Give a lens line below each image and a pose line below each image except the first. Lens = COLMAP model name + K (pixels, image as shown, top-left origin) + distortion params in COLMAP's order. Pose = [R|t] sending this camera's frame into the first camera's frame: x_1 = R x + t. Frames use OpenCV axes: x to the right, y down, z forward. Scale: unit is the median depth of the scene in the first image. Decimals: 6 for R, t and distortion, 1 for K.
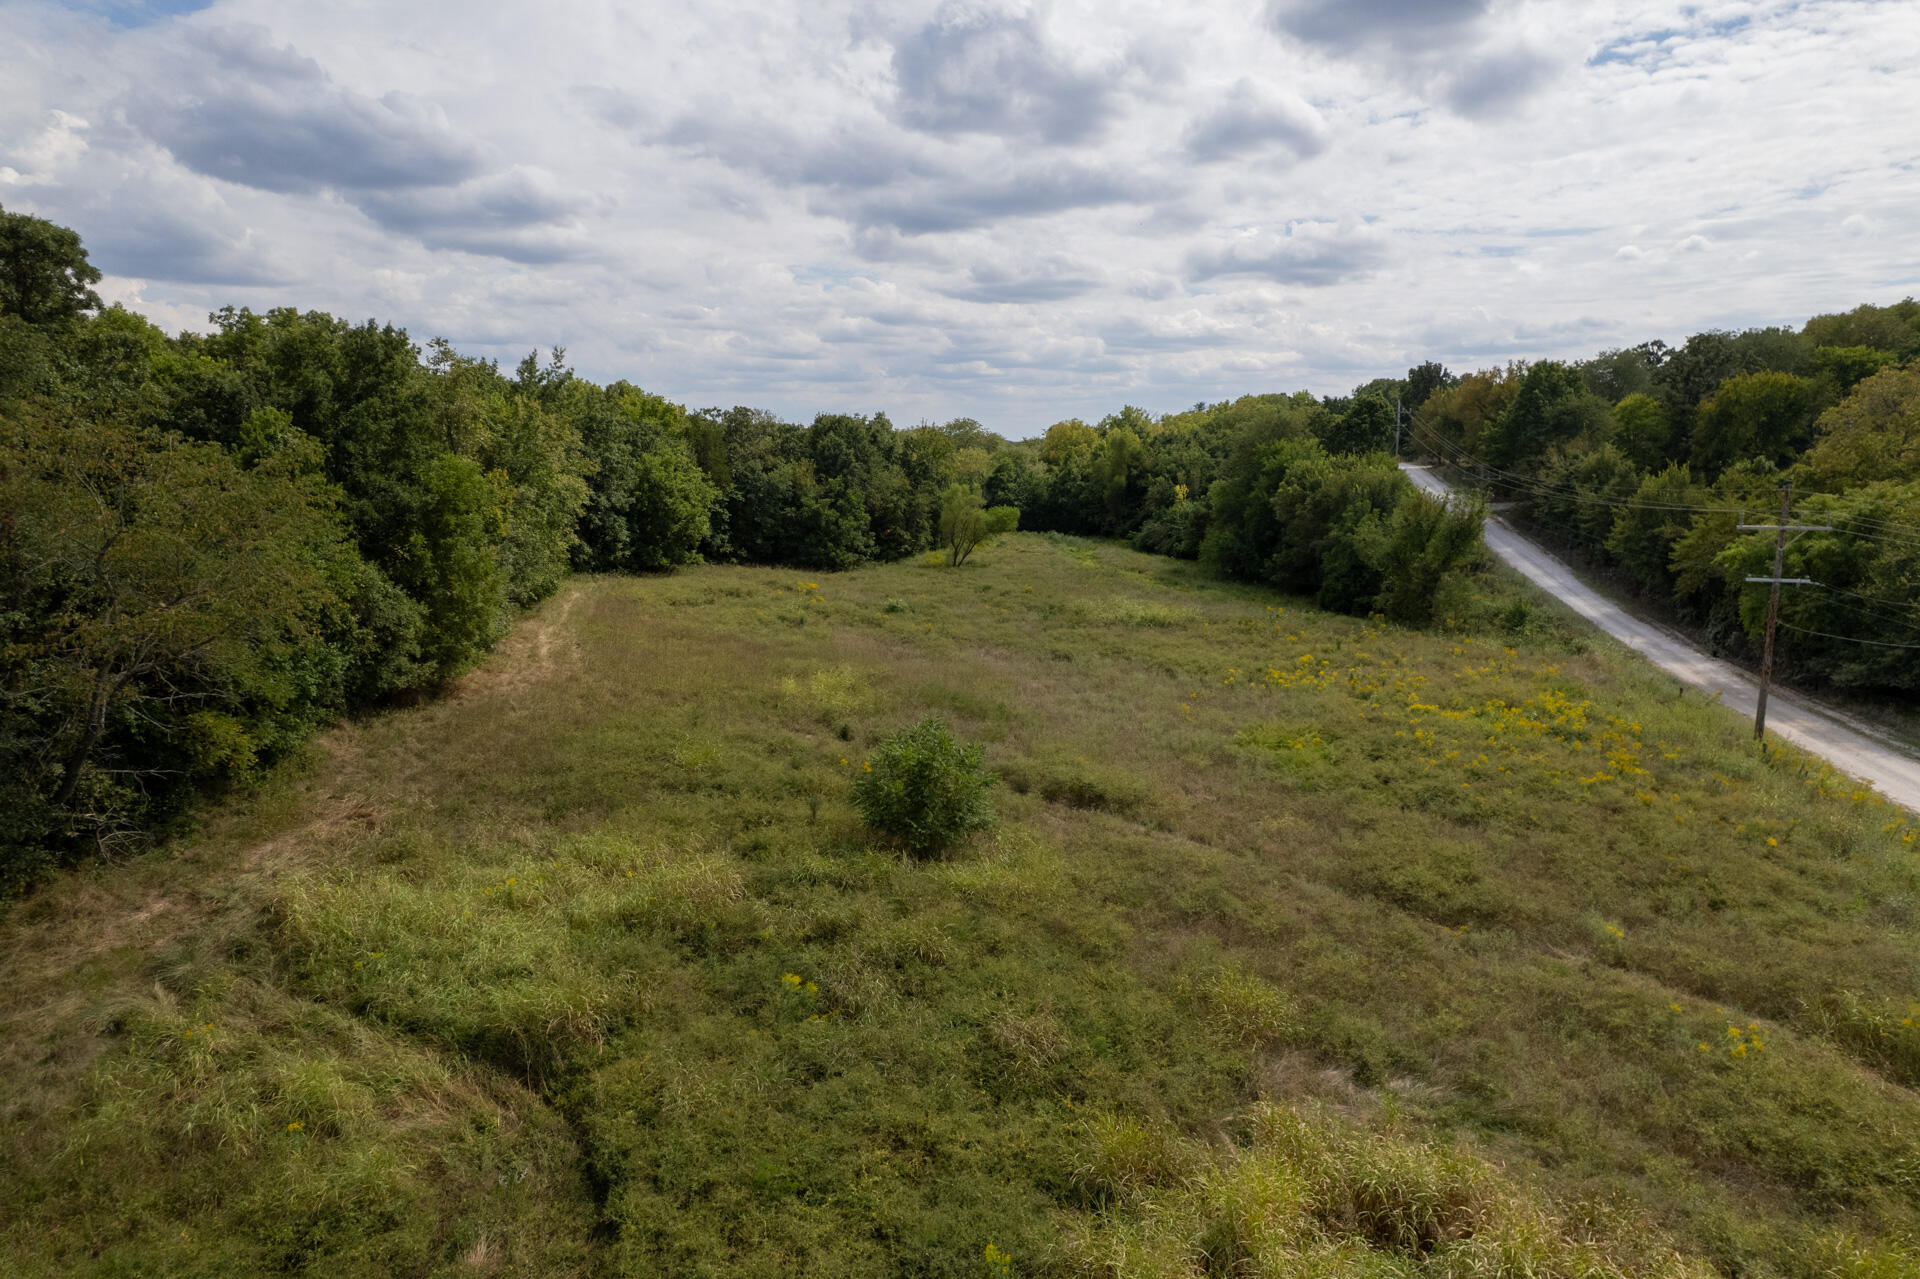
lens RADIAL K [[1229.1, 0, 969.5], [0, 1229.1, 660.3], [0, 0, 1]] dist [-0.076217, 0.069984]
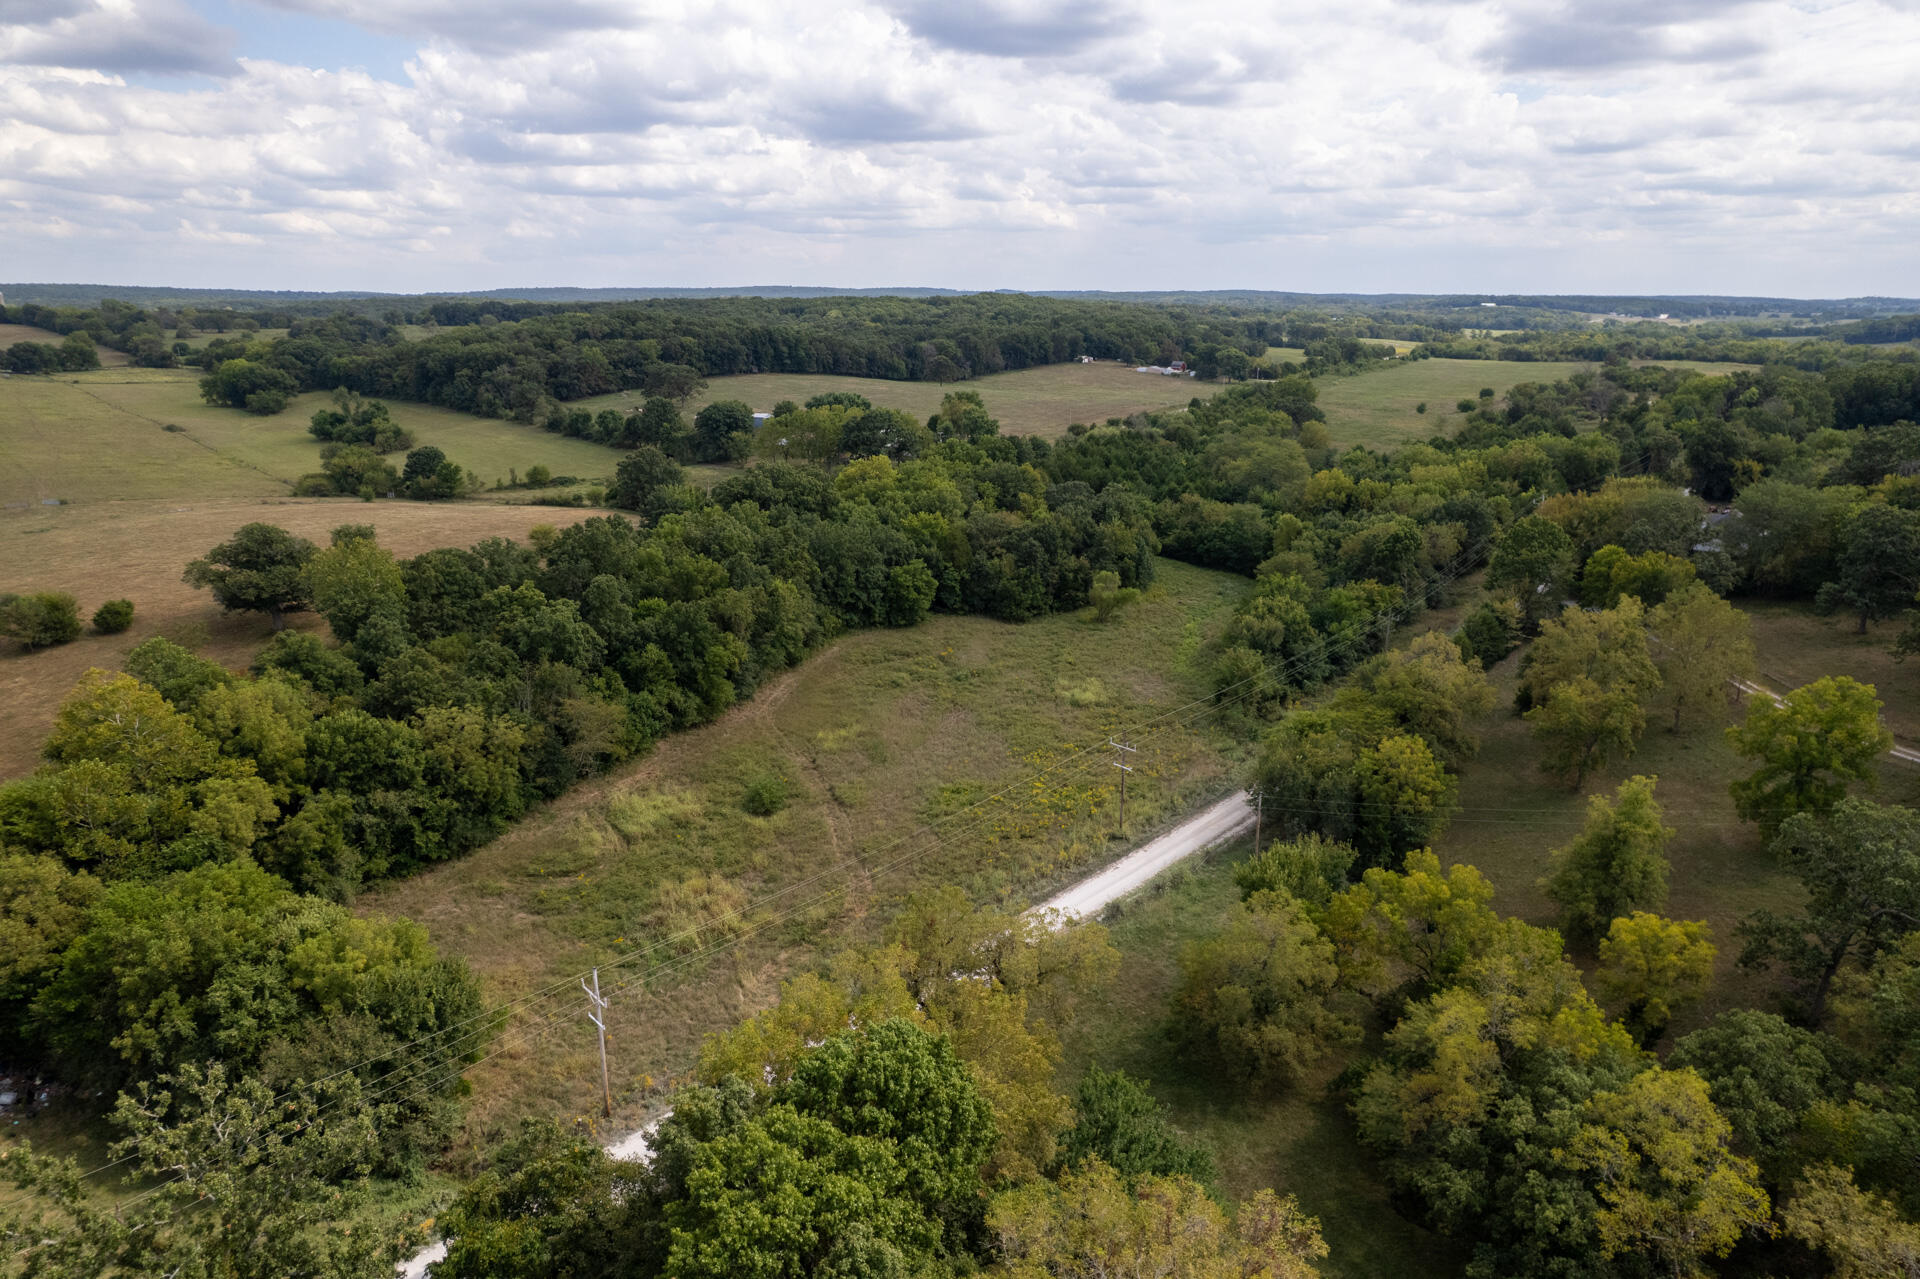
lens RADIAL K [[1229.1, 0, 969.5], [0, 1229.1, 660.3], [0, 0, 1]] dist [-0.076217, 0.069984]
pose [[0.873785, 0.138941, -0.466042, 0.685605], [-0.079900, 0.986311, 0.144243, -0.277610], [0.479703, -0.088800, 0.872926, -0.599219]]
